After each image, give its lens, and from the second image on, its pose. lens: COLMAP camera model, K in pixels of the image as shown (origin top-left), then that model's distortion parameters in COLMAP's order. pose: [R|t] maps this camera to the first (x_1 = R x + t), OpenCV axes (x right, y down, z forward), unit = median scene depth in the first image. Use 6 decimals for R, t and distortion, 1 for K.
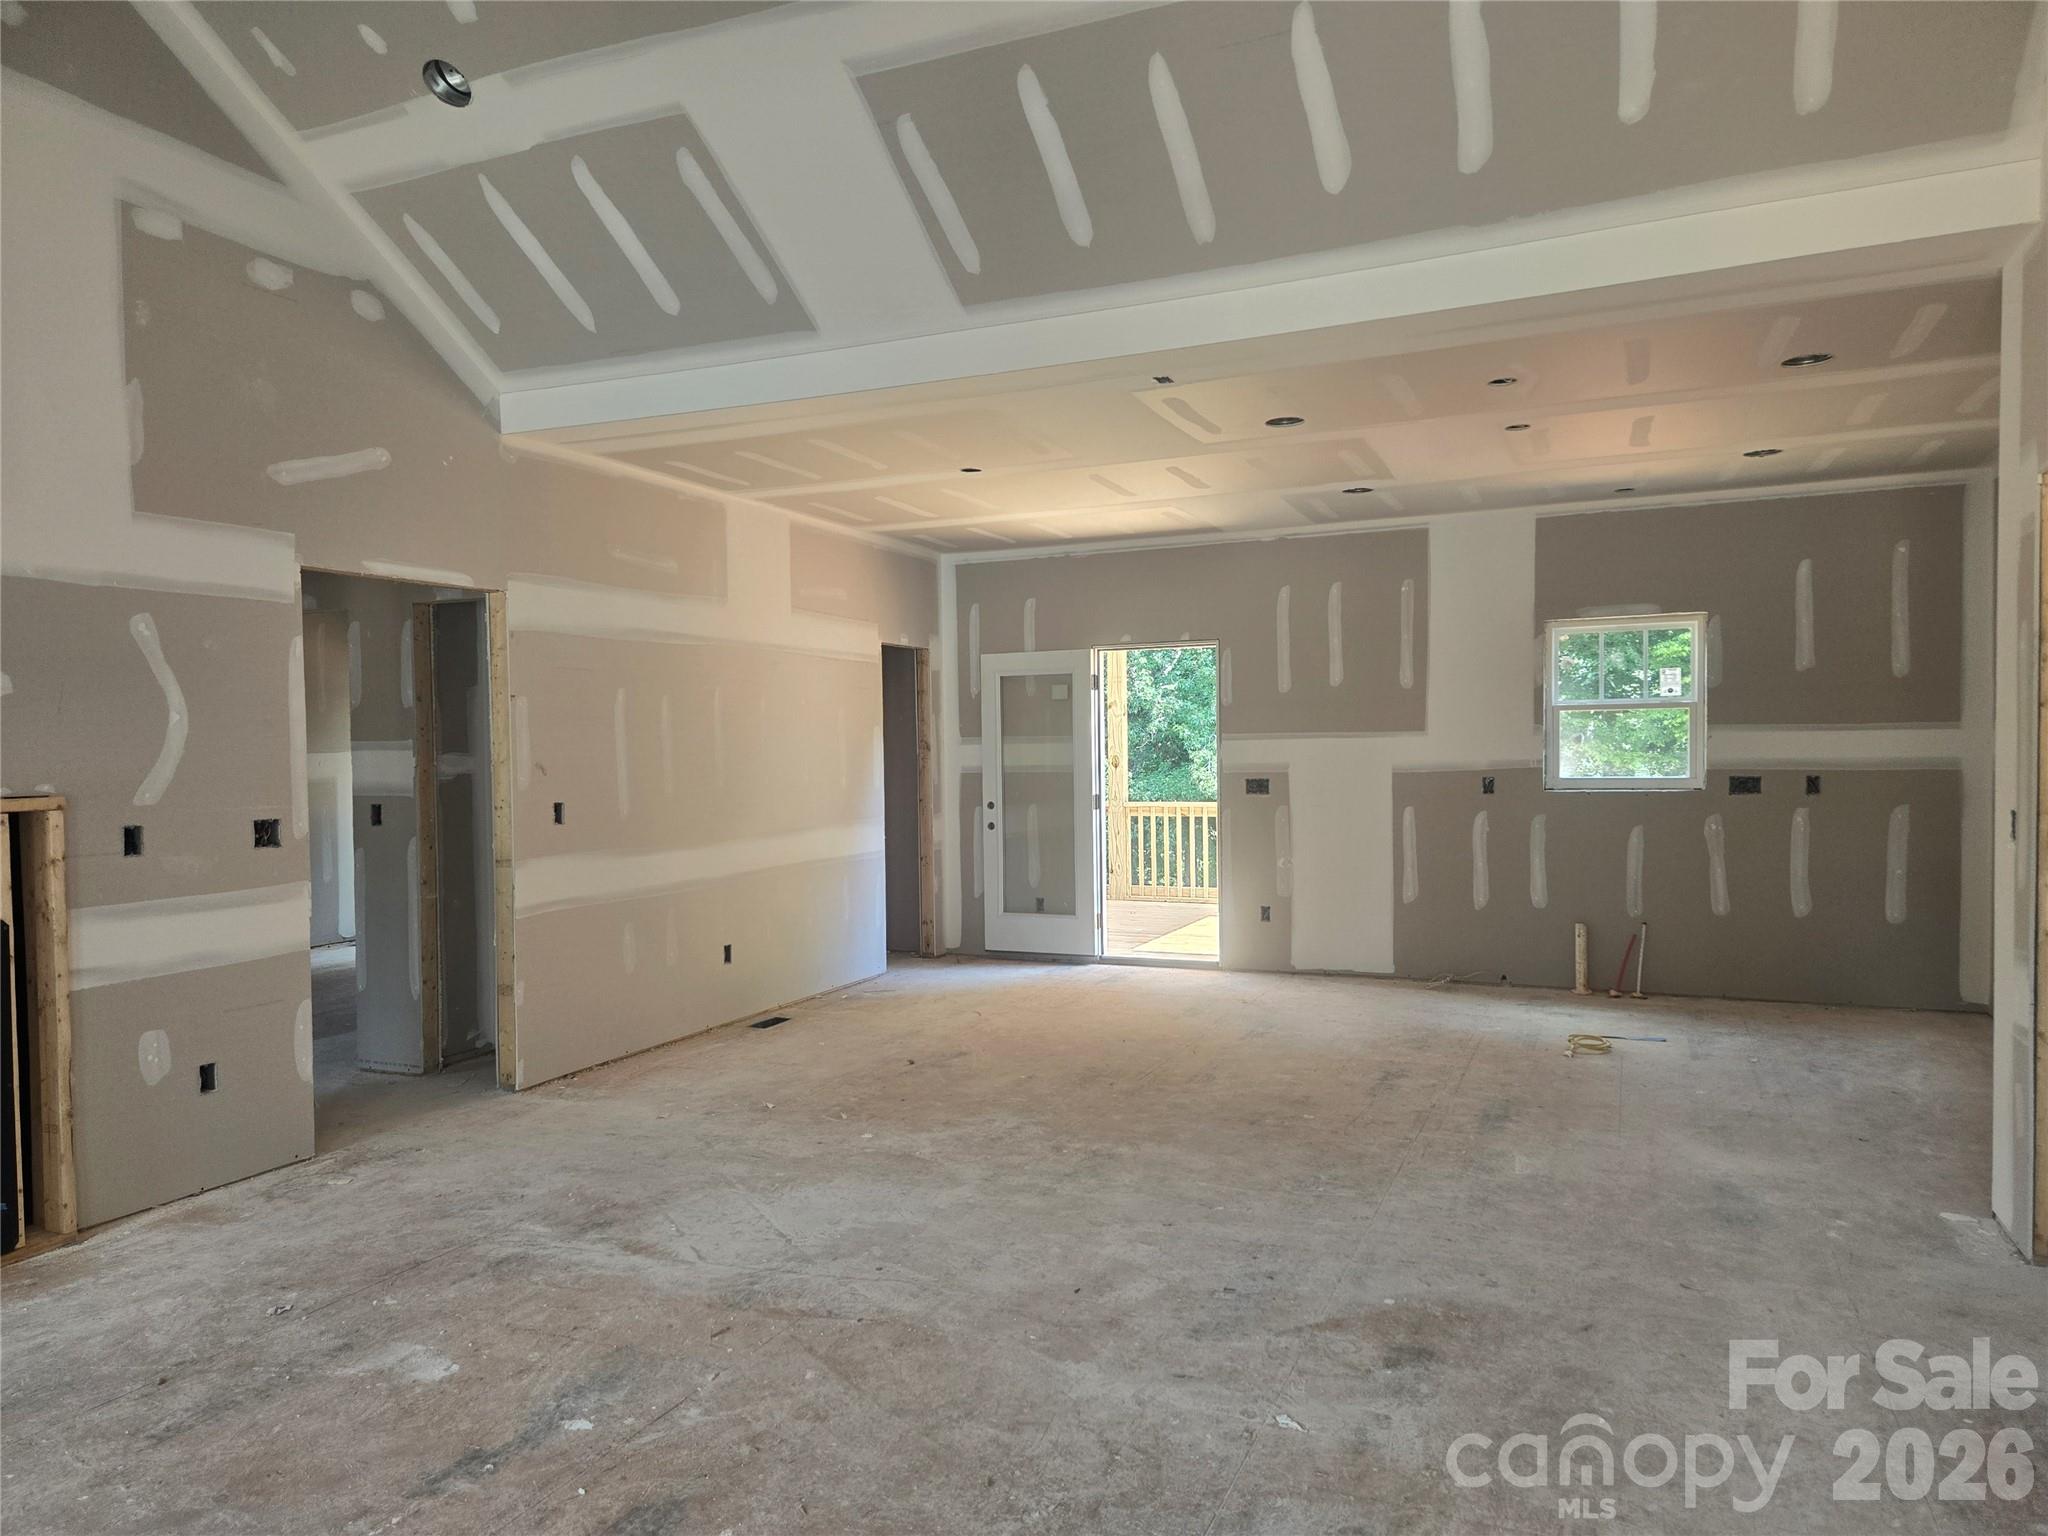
lens RADIAL K [[1377.0, 0, 1038.2], [0, 1377.0, 779.0], [0, 0, 1]] dist [0.051791, -0.020658]
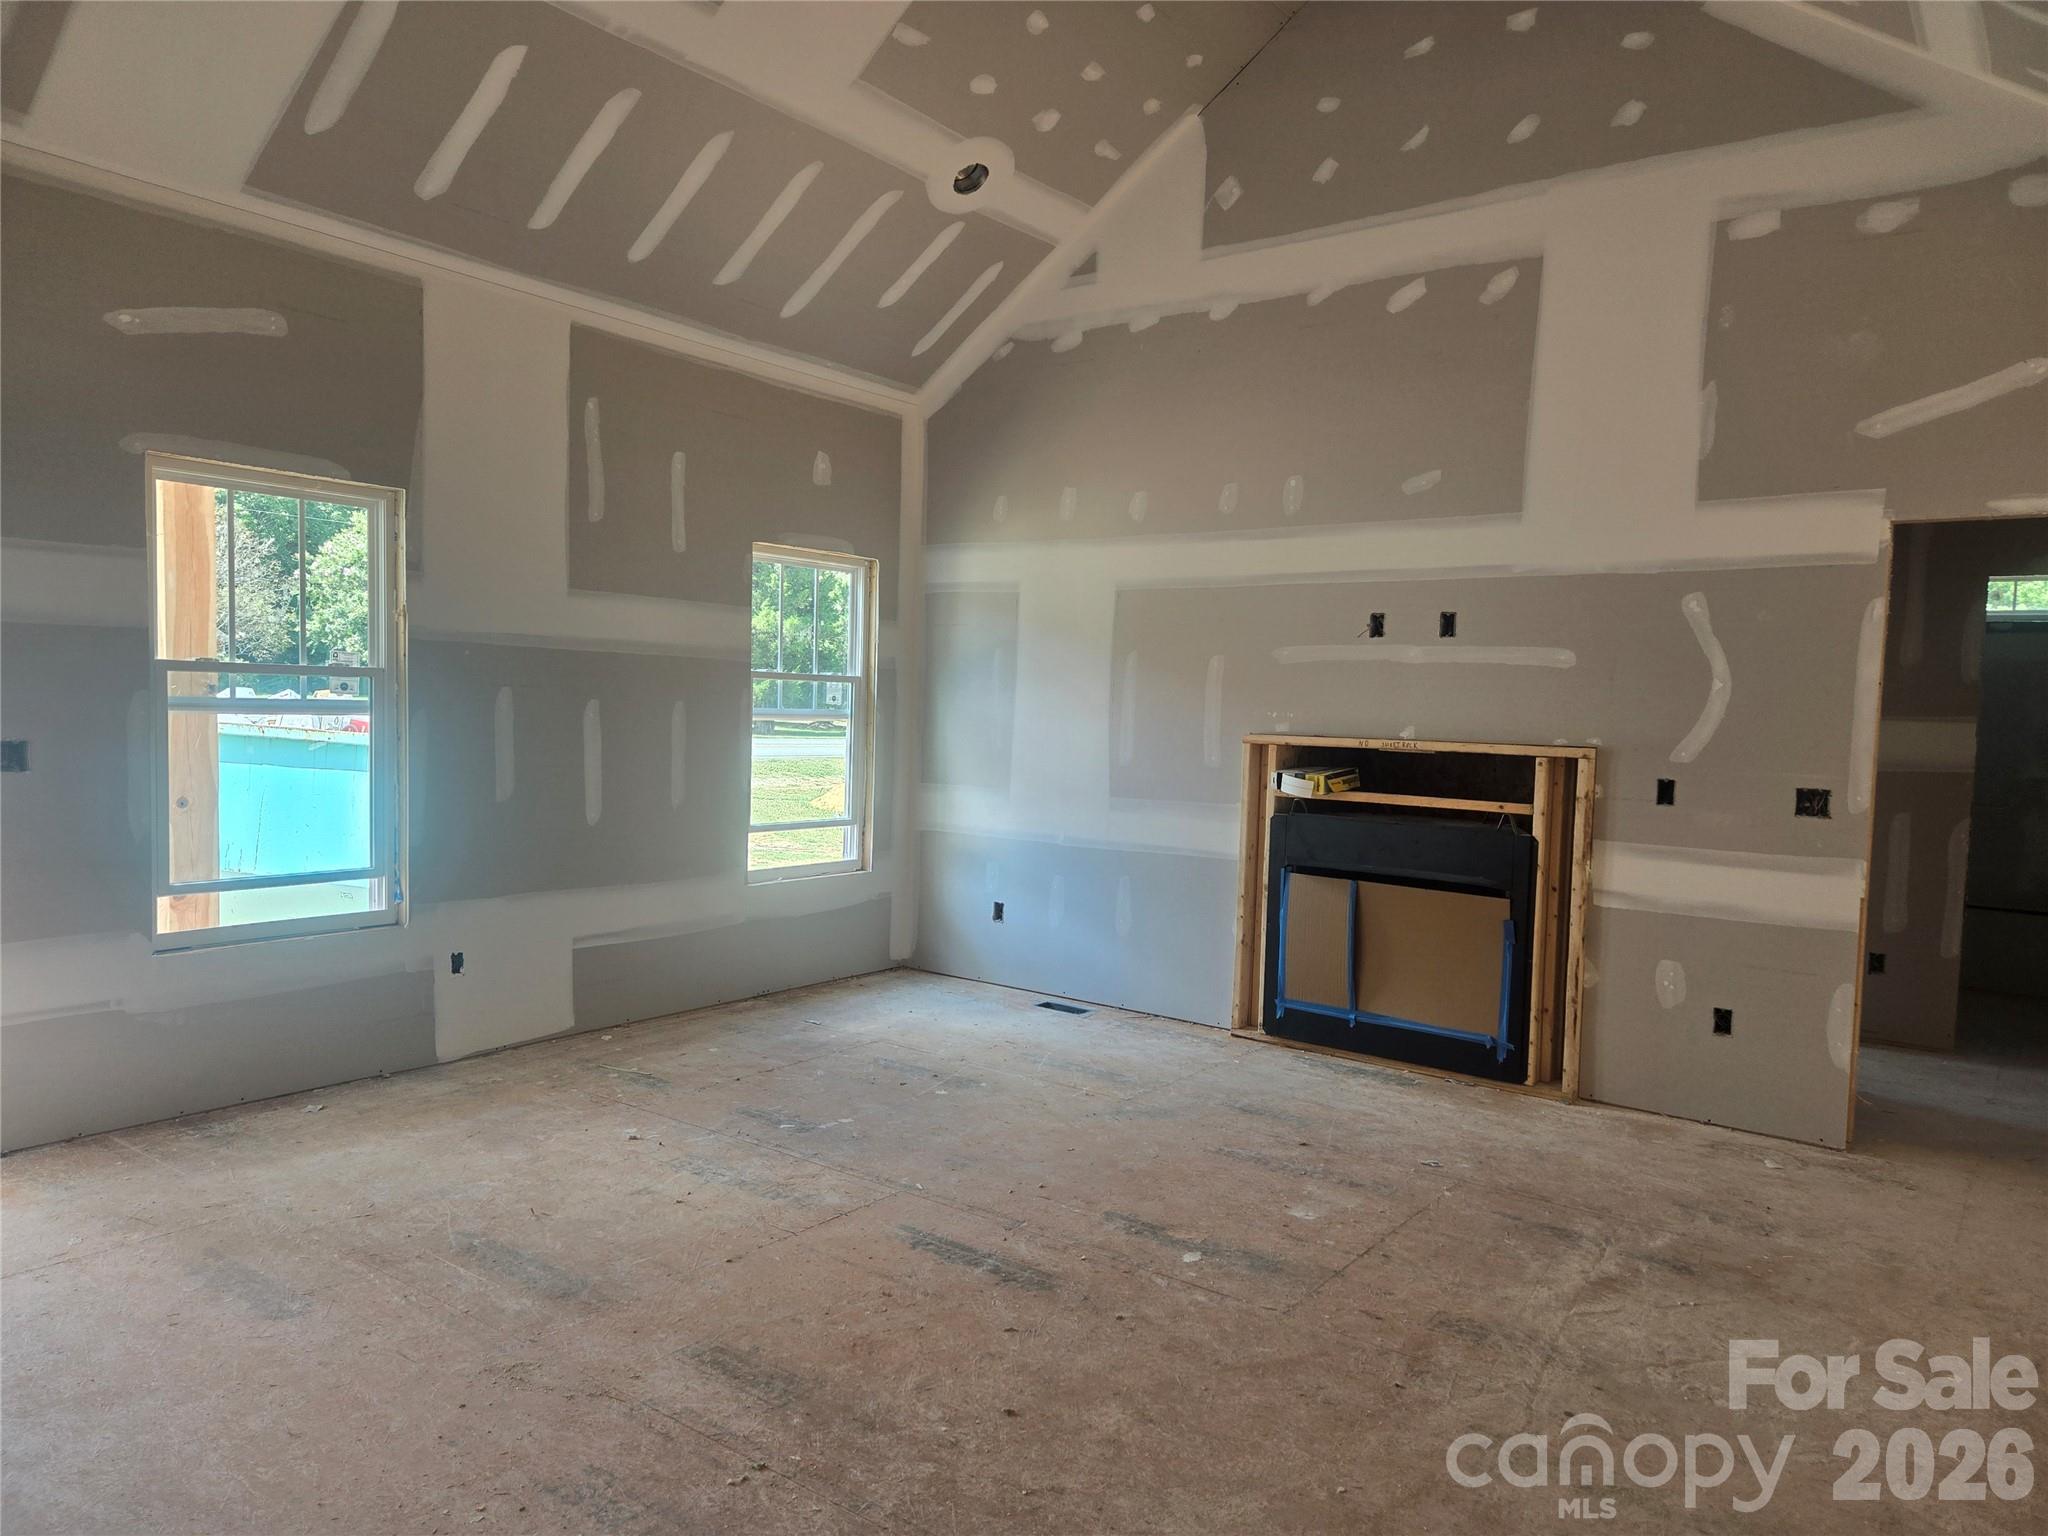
lens RADIAL K [[1377.0, 0, 1038.8], [0, 1377.0, 770.7], [0, 0, 1]] dist [0.051791, -0.020658]
pose [[-0.228449, 0.057669, -0.971846, 0.608059], [-0.052022, 0.996095, 0.071336, -0.029472], [0.972165, 0.066854, -0.224556, 0.792096]]
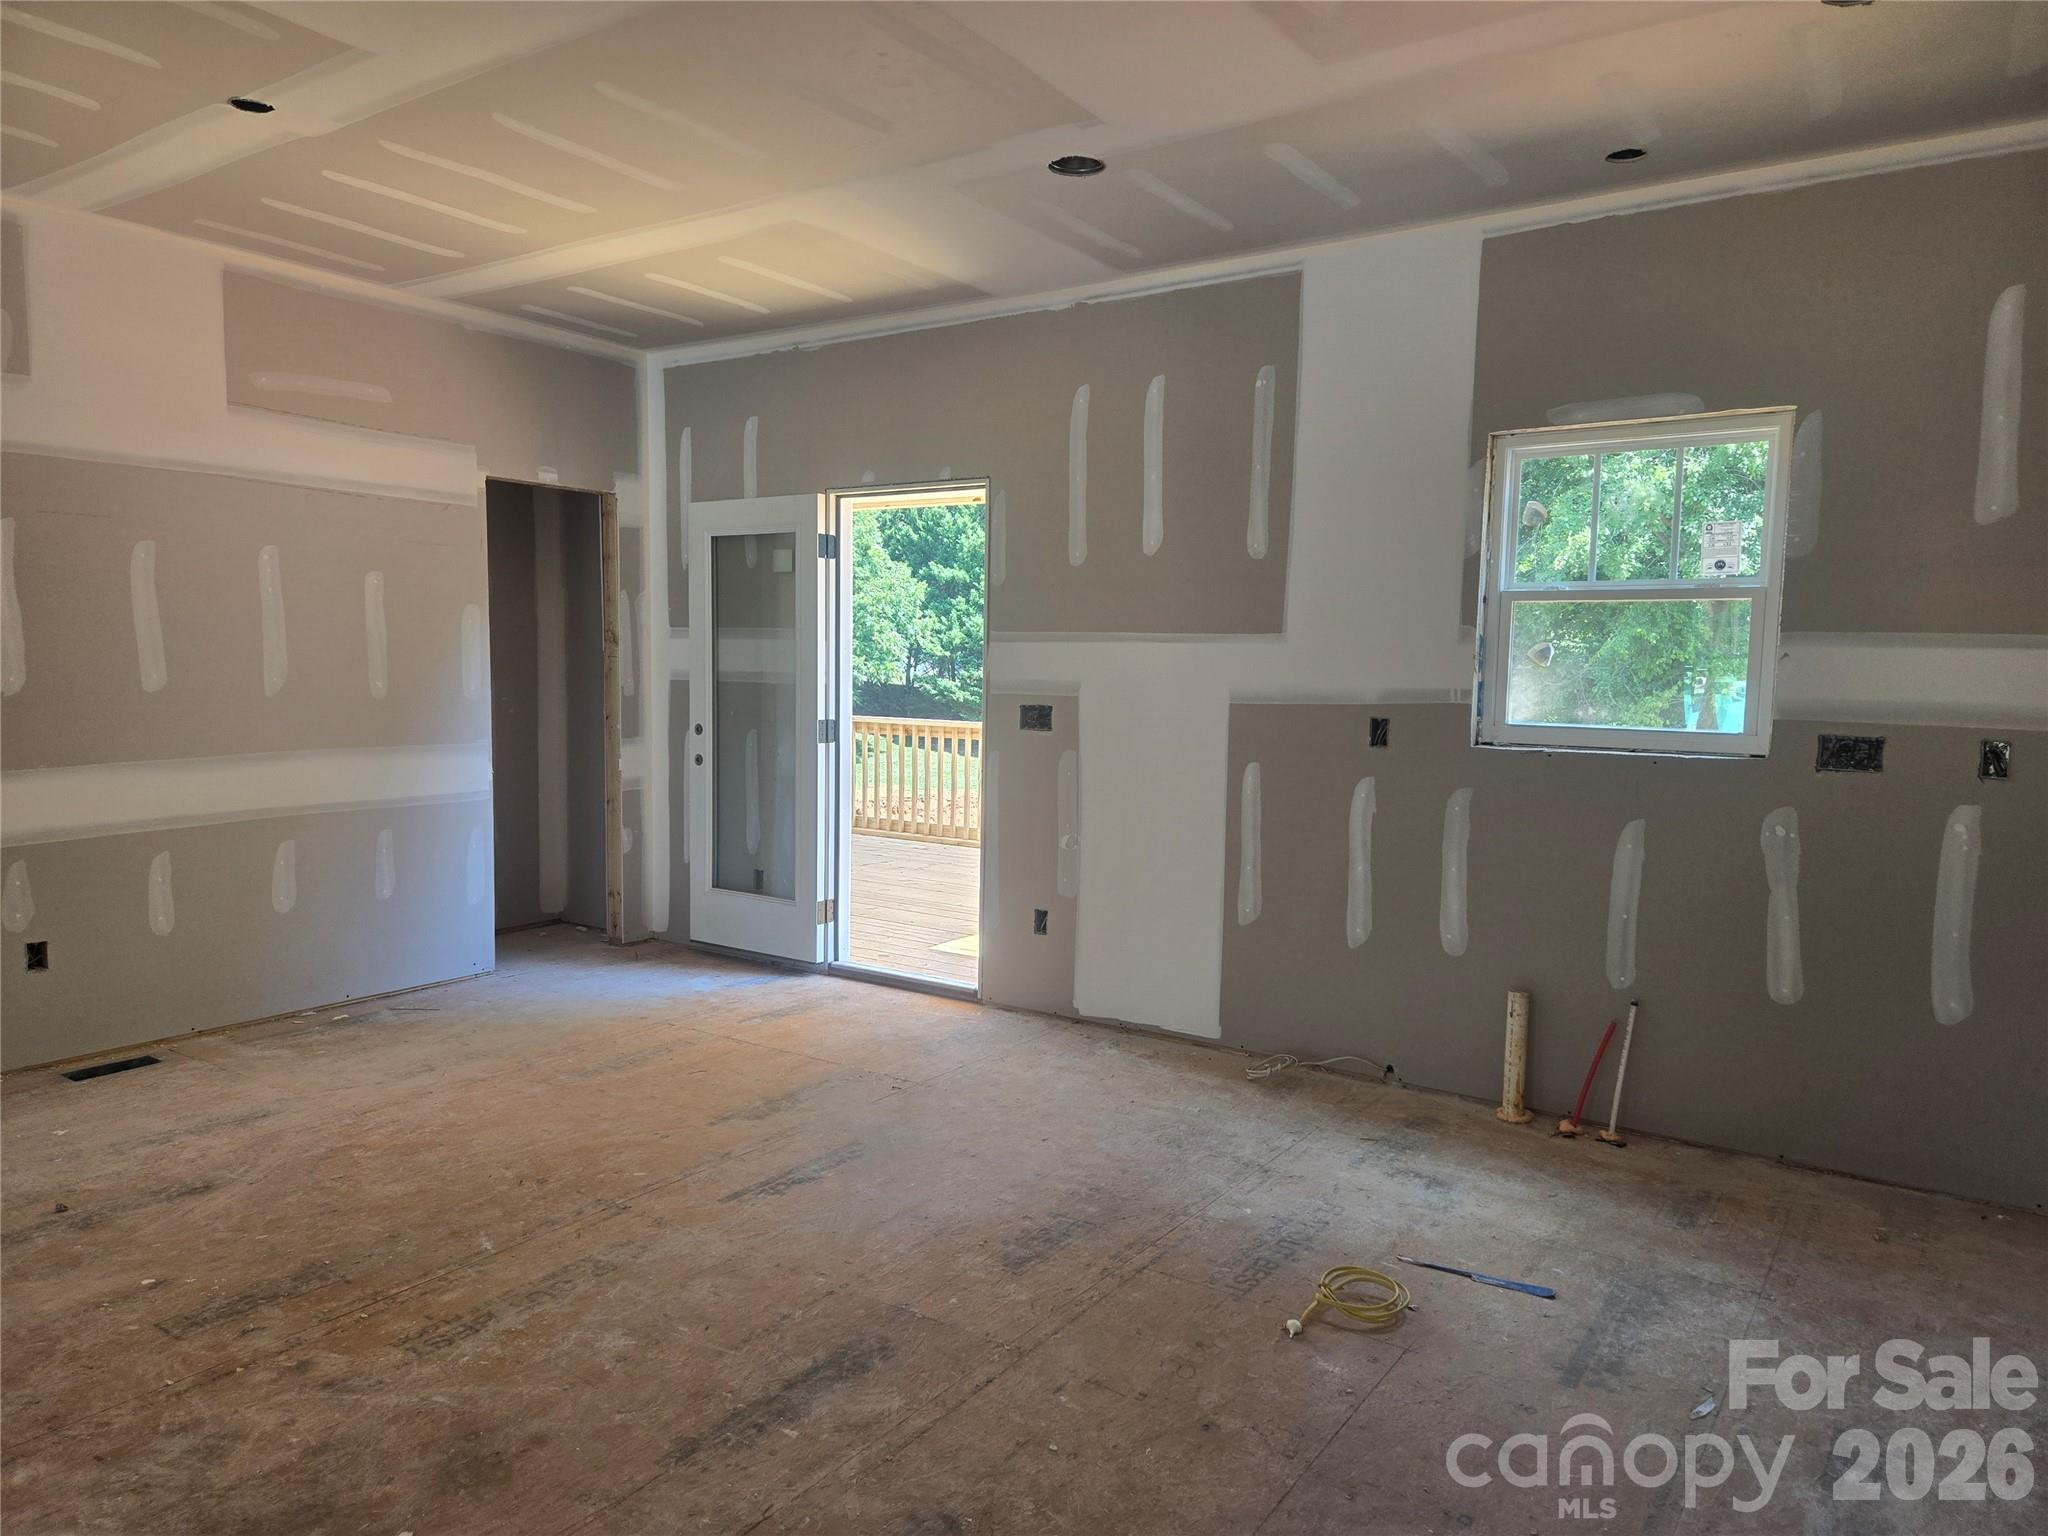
lens RADIAL K [[1377.0, 0, 1028.1], [0, 1377.0, 769.2], [0, 0, 1]] dist [0.051791, -0.020658]
pose [[0.981474, 0.046104, -0.185967, 0.272112], [-0.034978, 0.997421, 0.062674, -0.010129], [0.188377, -0.055008, 0.980555, 0.393295]]
